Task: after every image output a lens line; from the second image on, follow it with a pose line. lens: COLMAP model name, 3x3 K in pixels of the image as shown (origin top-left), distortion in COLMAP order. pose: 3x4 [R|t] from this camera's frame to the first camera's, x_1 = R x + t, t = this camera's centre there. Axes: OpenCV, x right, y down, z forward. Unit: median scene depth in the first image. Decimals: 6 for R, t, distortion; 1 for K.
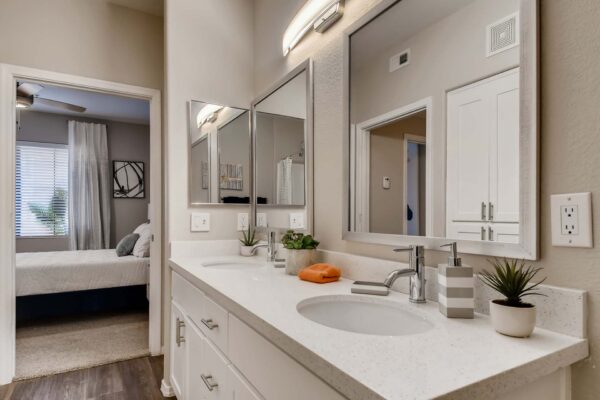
lens RADIAL K [[333.7, 0, 290.6], [0, 333.7, 218.2], [0, 0, 1]] dist [-0.002195, -0.000011]
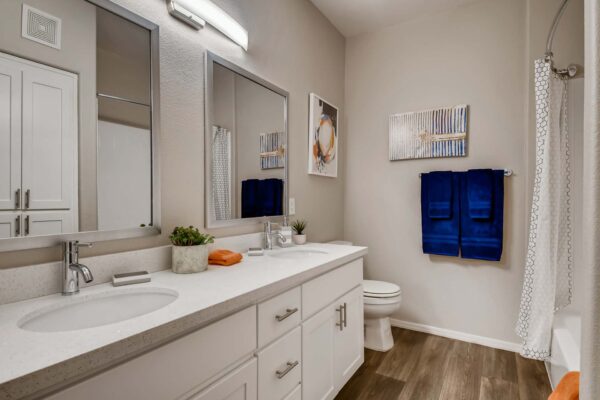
lens RADIAL K [[333.7, 0, 297.6], [0, 333.7, 201.1], [0, 0, 1]] dist [-0.002195, -0.000011]
pose [[-0.490795, -0.003992, 0.871266, -0.626303], [0.001216, 0.999985, 0.005266, -0.018949], [-0.871274, 0.003644, -0.490783, 0.791351]]
